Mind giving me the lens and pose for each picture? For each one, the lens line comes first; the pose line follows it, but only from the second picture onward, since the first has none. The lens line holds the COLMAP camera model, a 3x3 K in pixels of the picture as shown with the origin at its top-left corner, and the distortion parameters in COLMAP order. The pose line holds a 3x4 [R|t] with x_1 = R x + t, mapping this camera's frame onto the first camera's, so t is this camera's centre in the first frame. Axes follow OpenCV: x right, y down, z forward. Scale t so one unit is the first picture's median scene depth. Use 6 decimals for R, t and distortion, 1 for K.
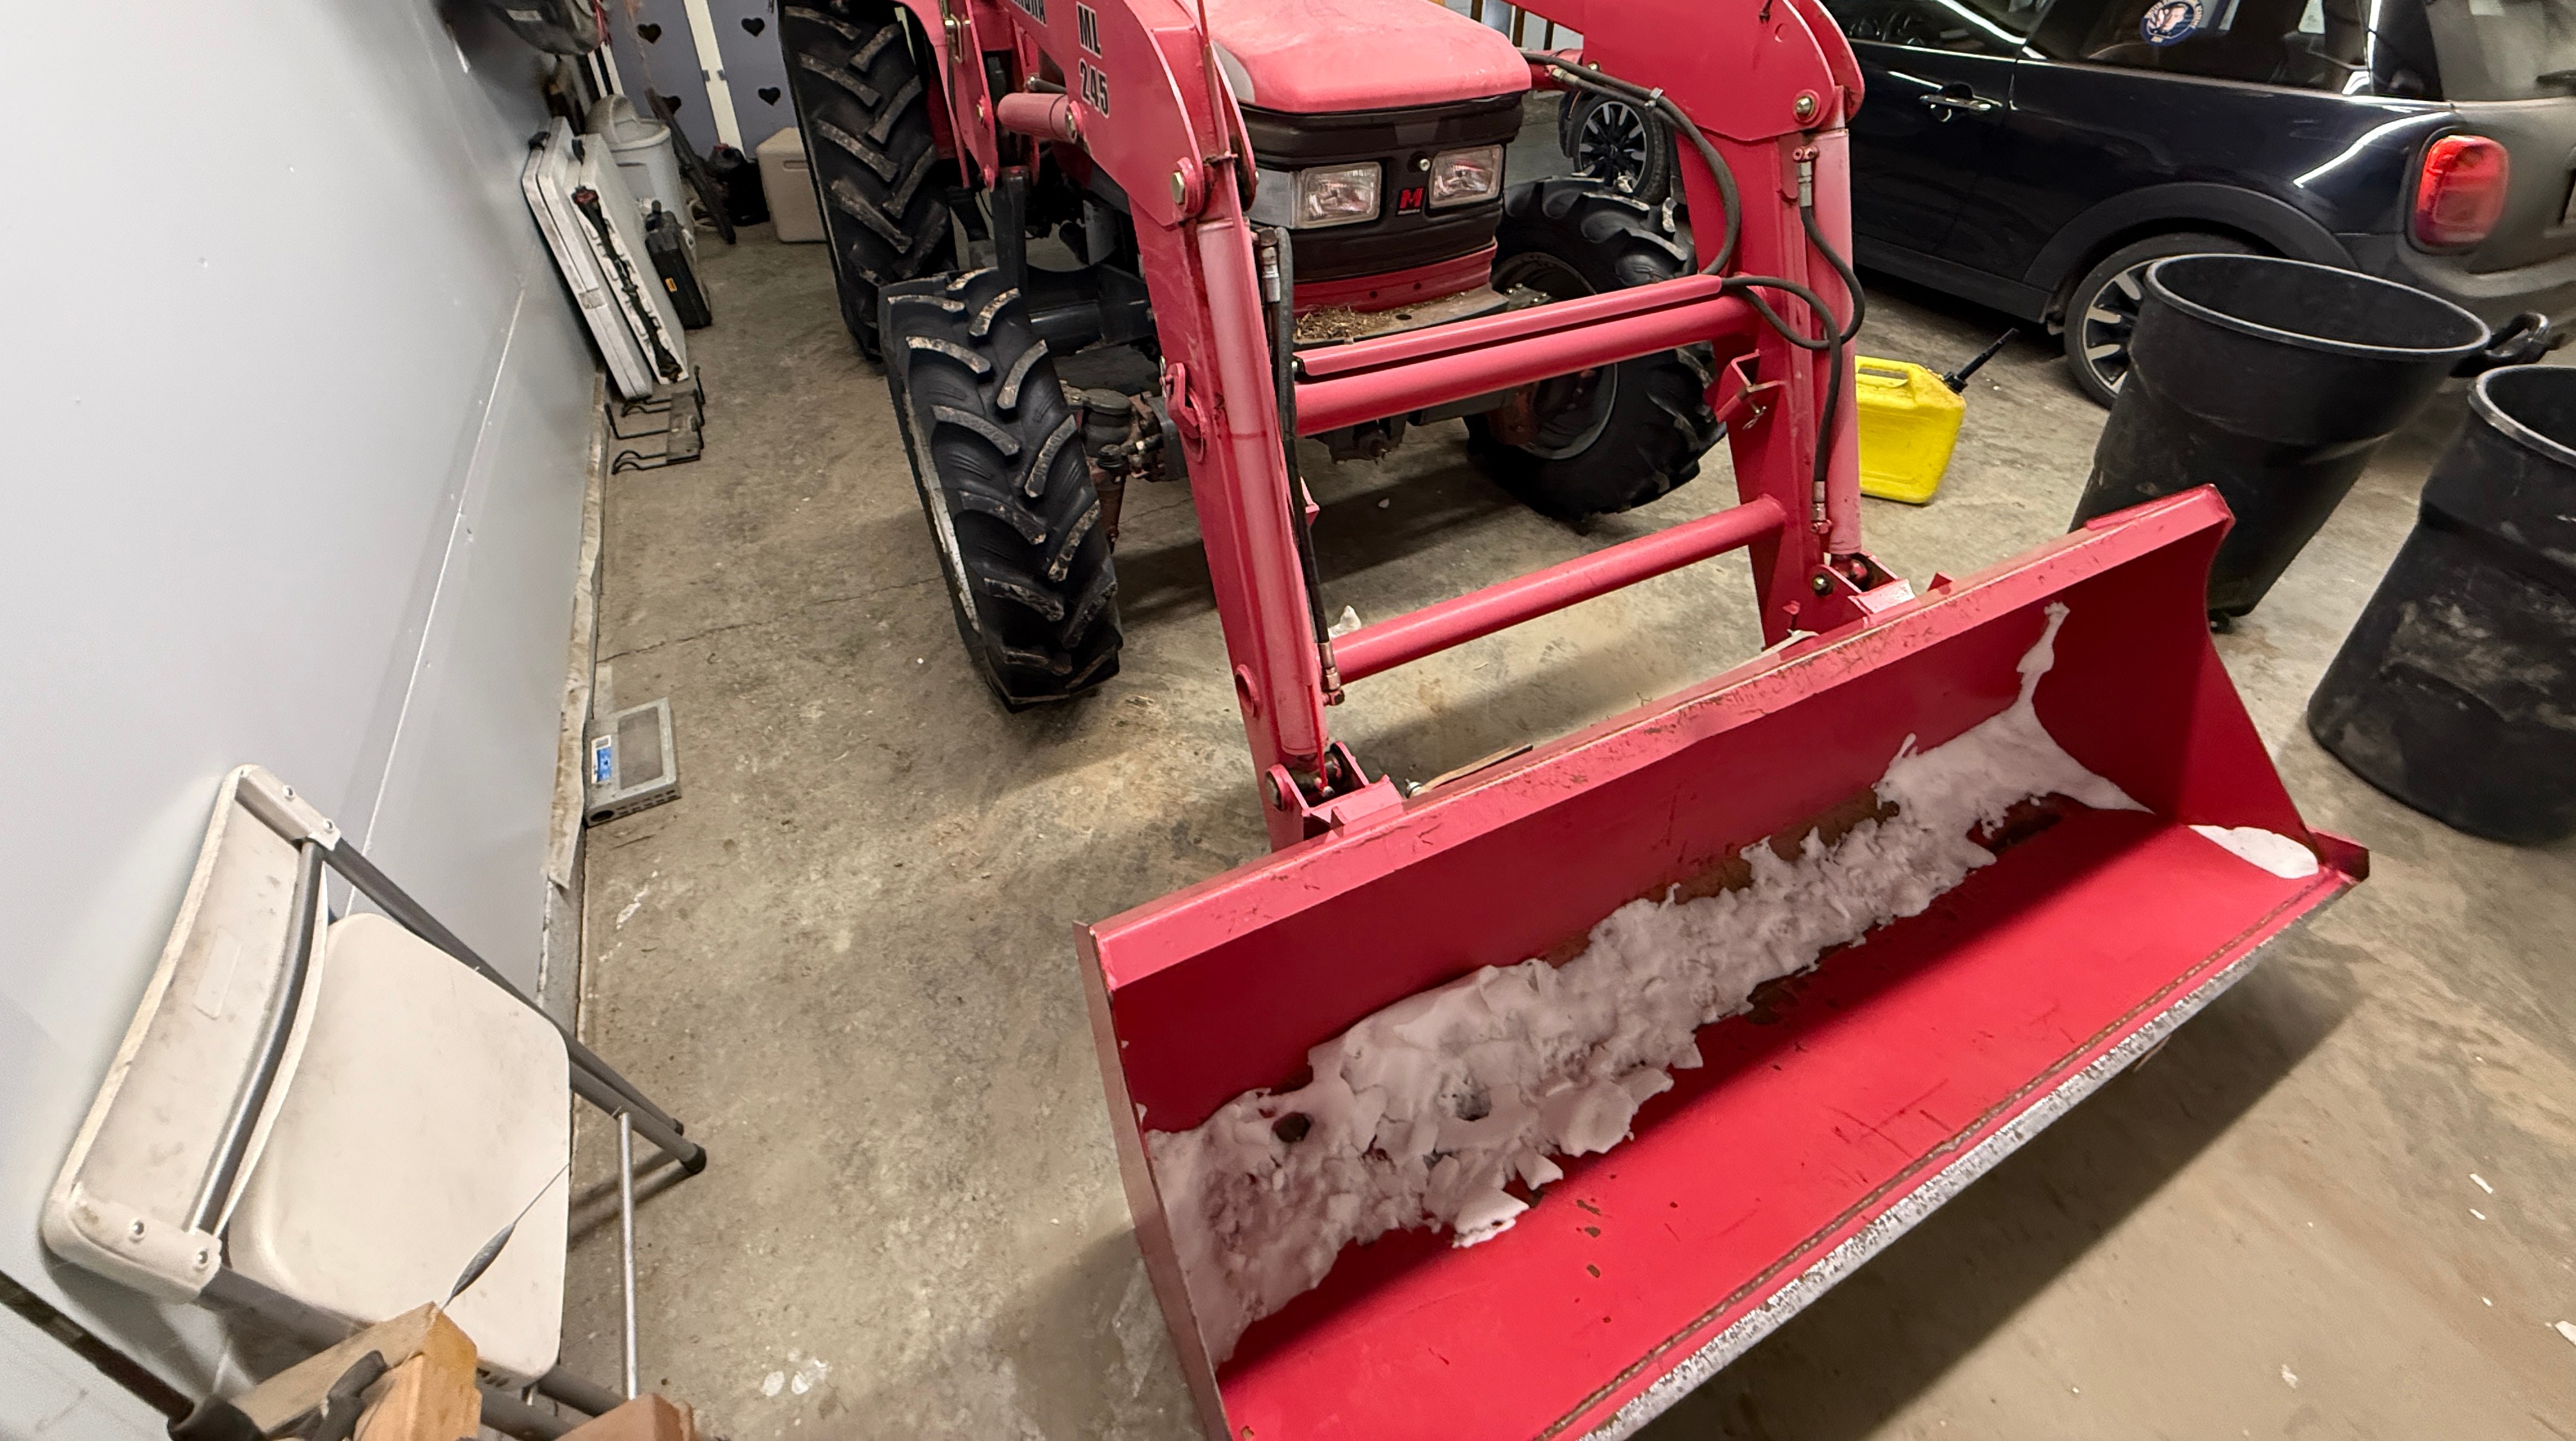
lens RADIAL K [[1019.8, 0, 1286.1], [0, 1019.8, 469.1], [0, 0, 1]] dist [-0.002070, -0.000095]
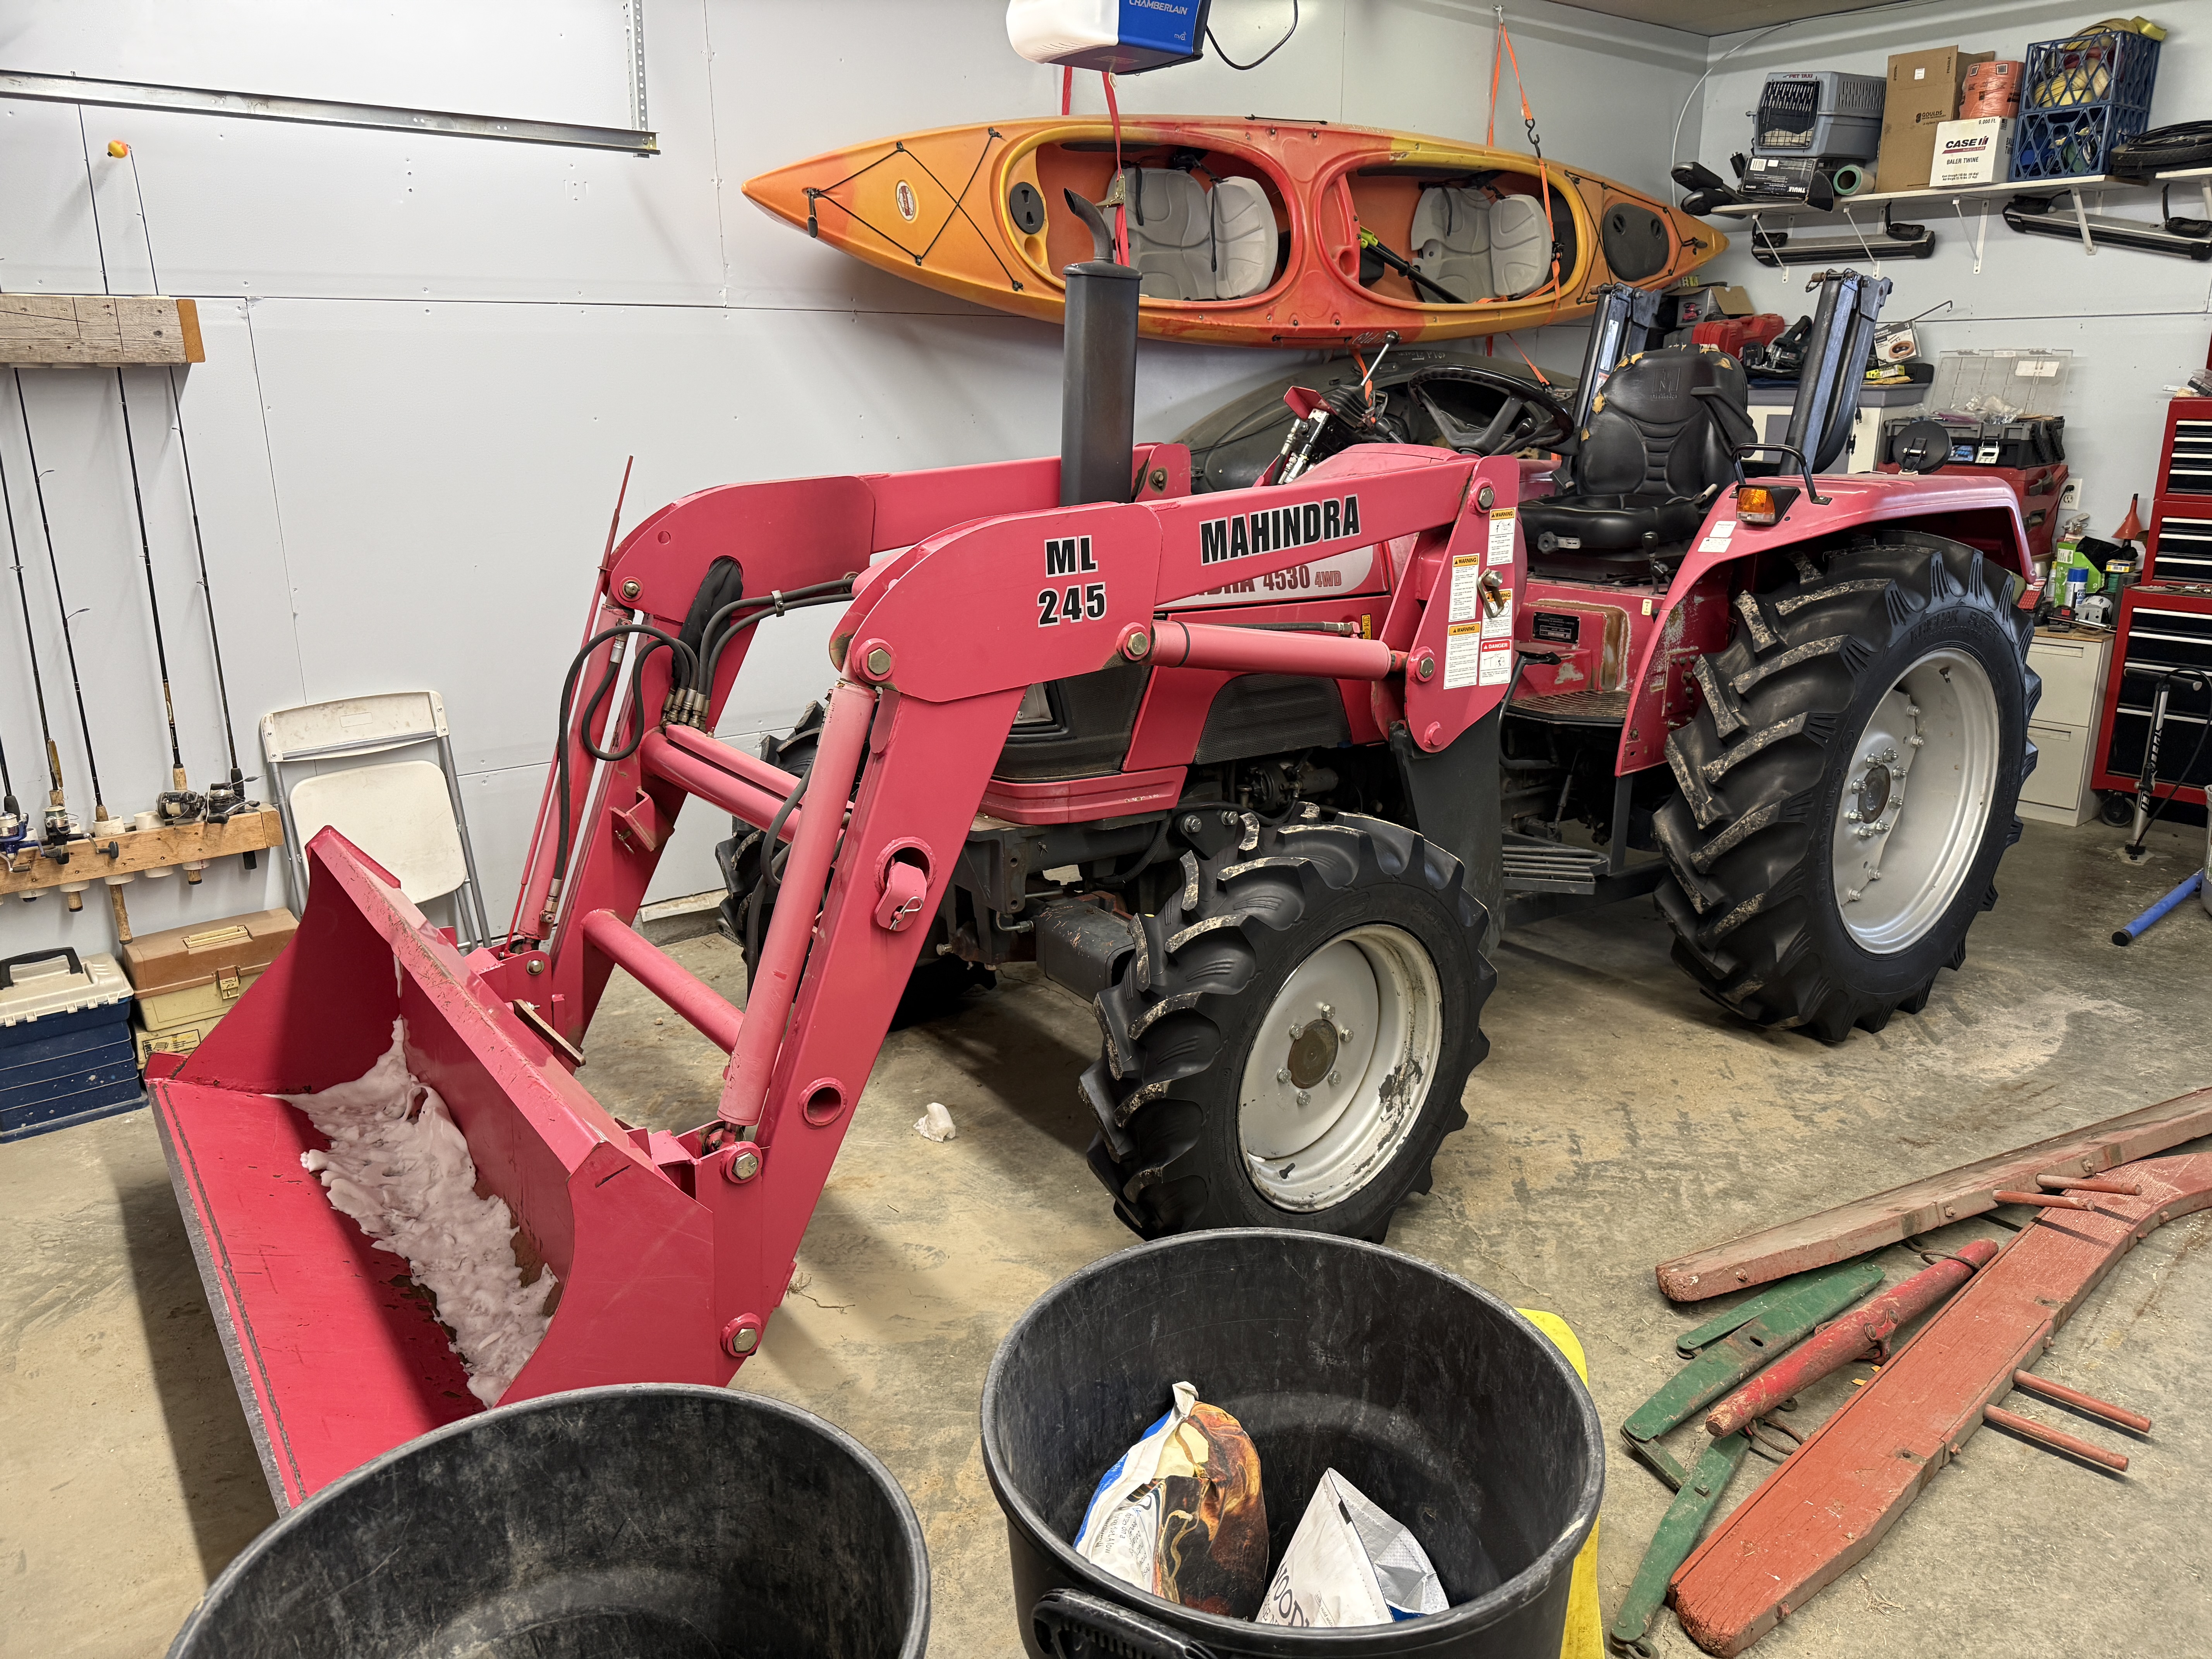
lens RADIAL K [[1584.4, 0, 1127.2], [0, 1584.4, 827.2], [0, 0, 1]] dist [0.033917, -0.041290]
pose [[0.178102, 0.271528, -0.945808, 1.901042], [-0.501426, 0.852065, 0.150193, -0.536907], [0.846671, 0.447502, 0.287906, 0.791105]]
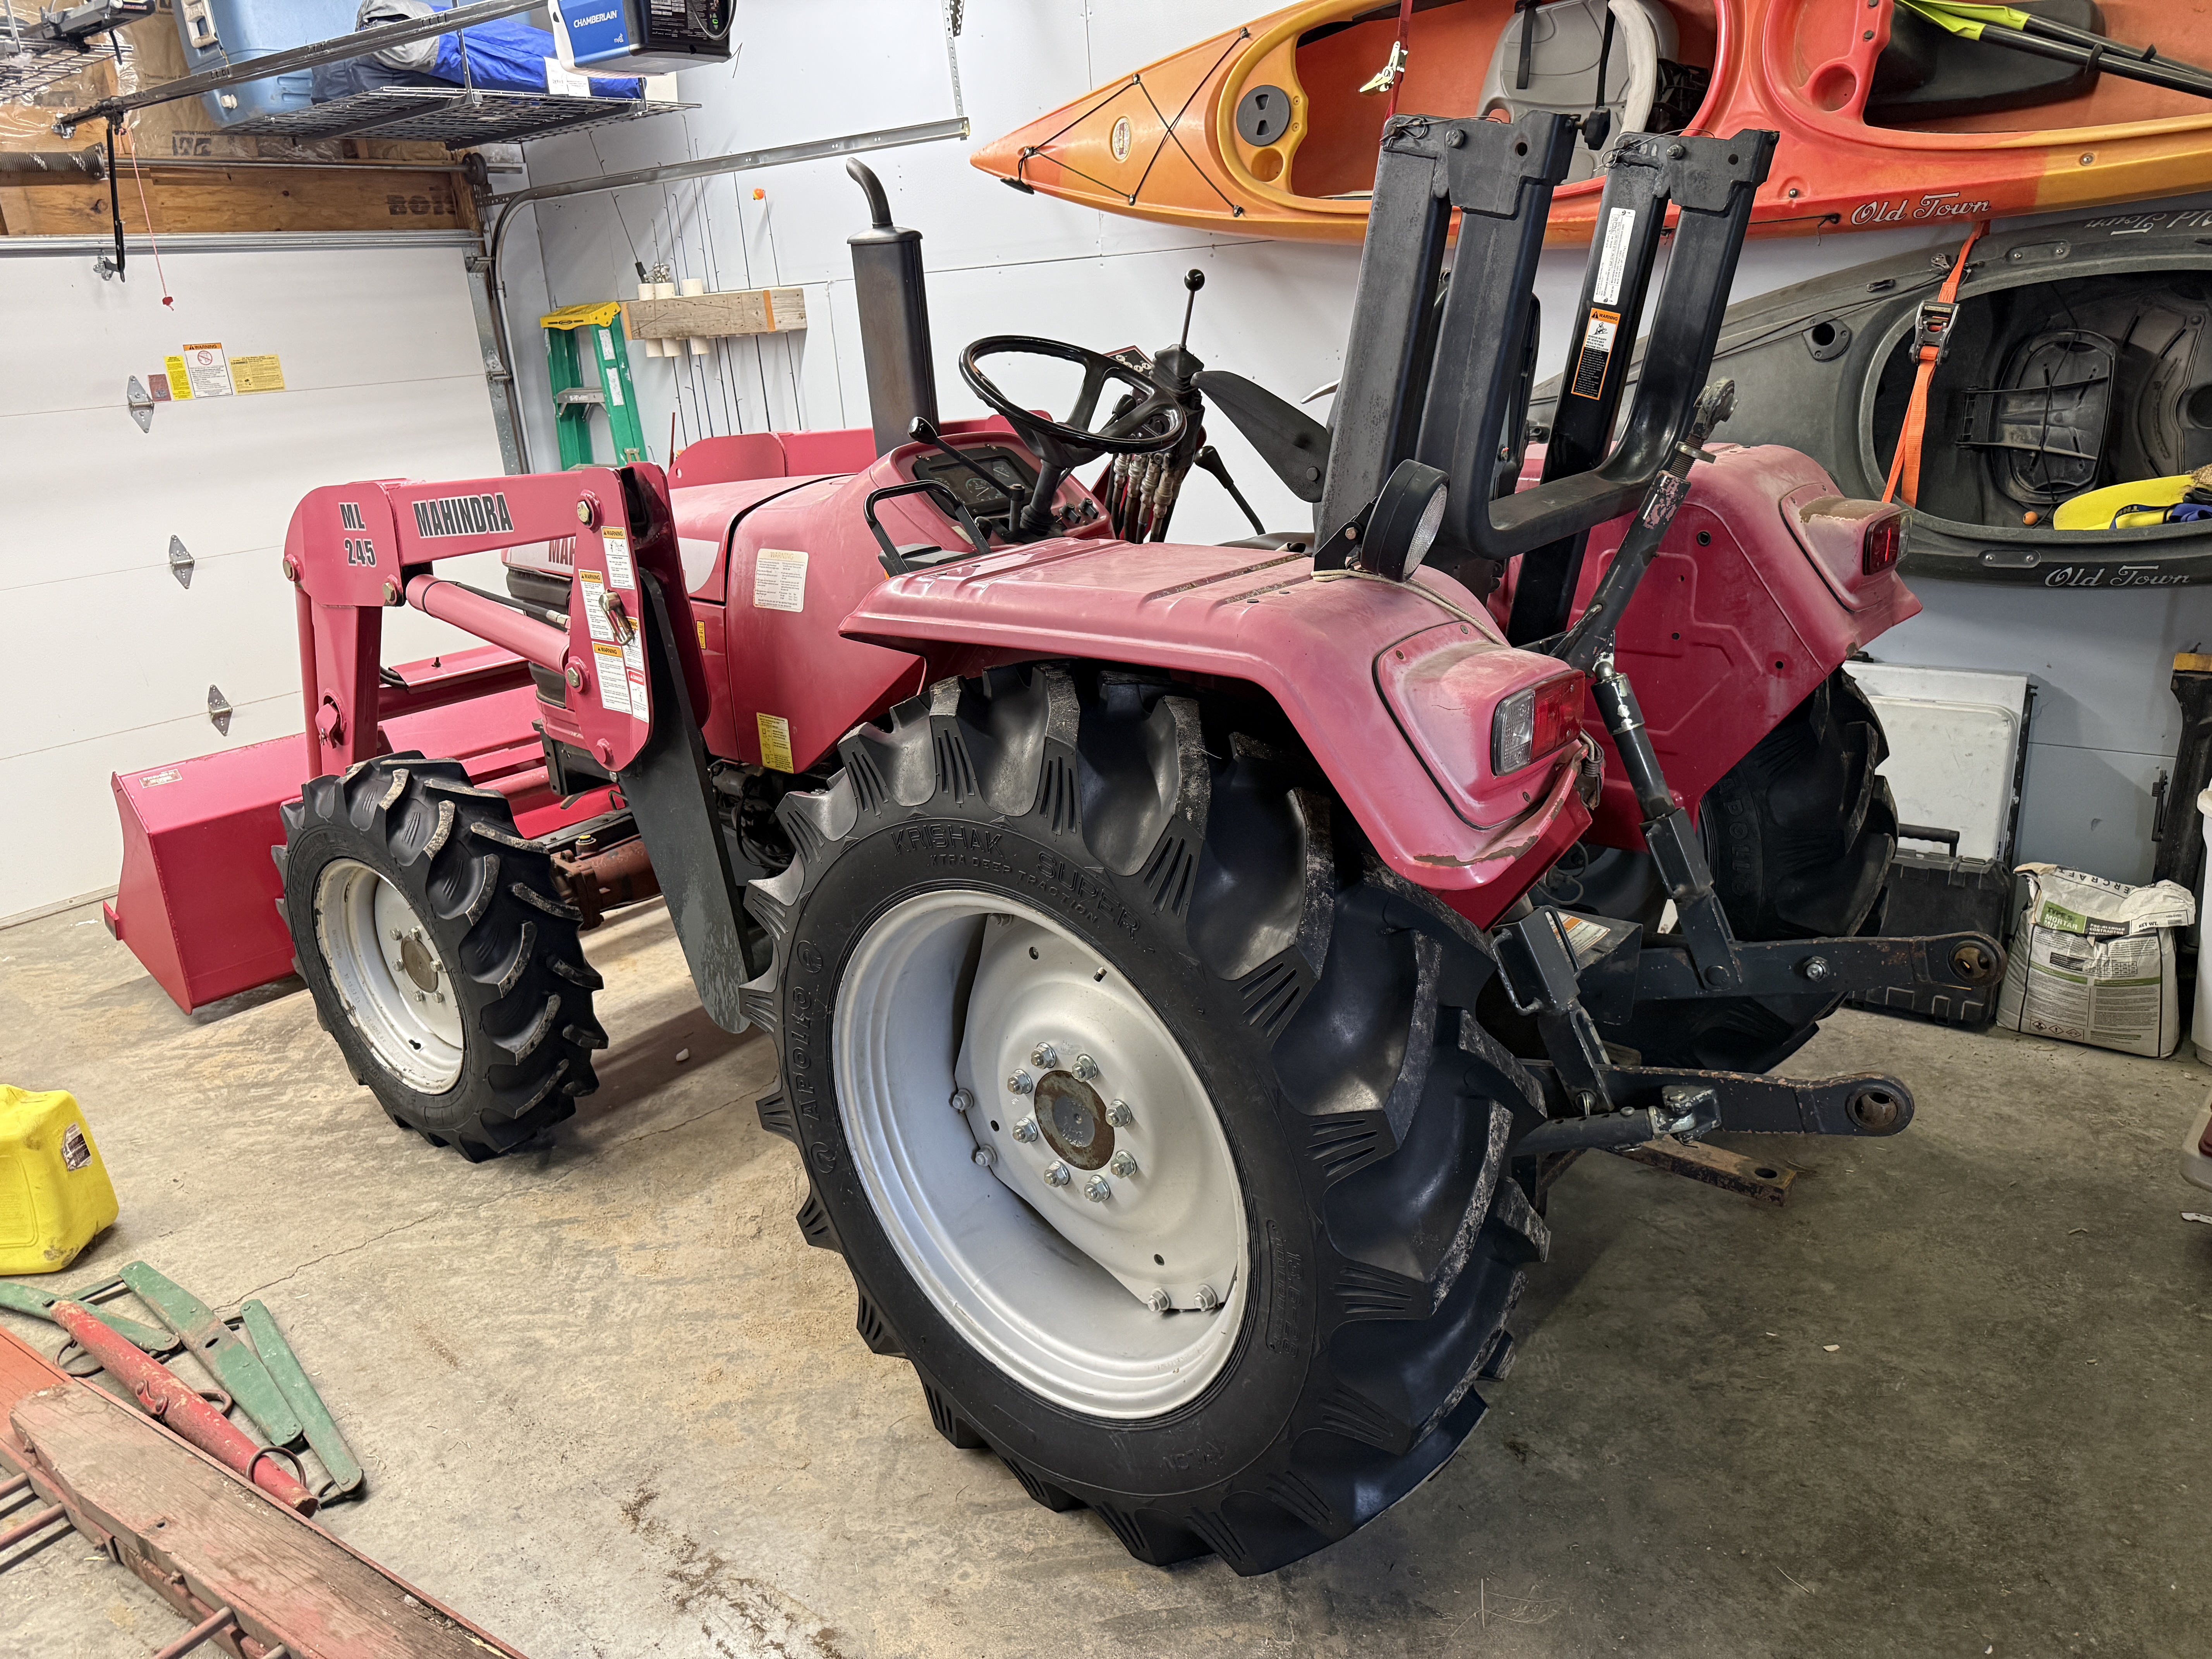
lens RADIAL K [[1584.4, 0, 1103.7], [0, 1584.4, 831.0], [0, 0, 1]] dist [0.033917, -0.041290]
pose [[-0.914879, 0.187956, -0.357308, 0.347992], [-0.144211, 0.674498, 0.724055, -1.819929], [0.377094, 0.713950, -0.589979, 2.873238]]
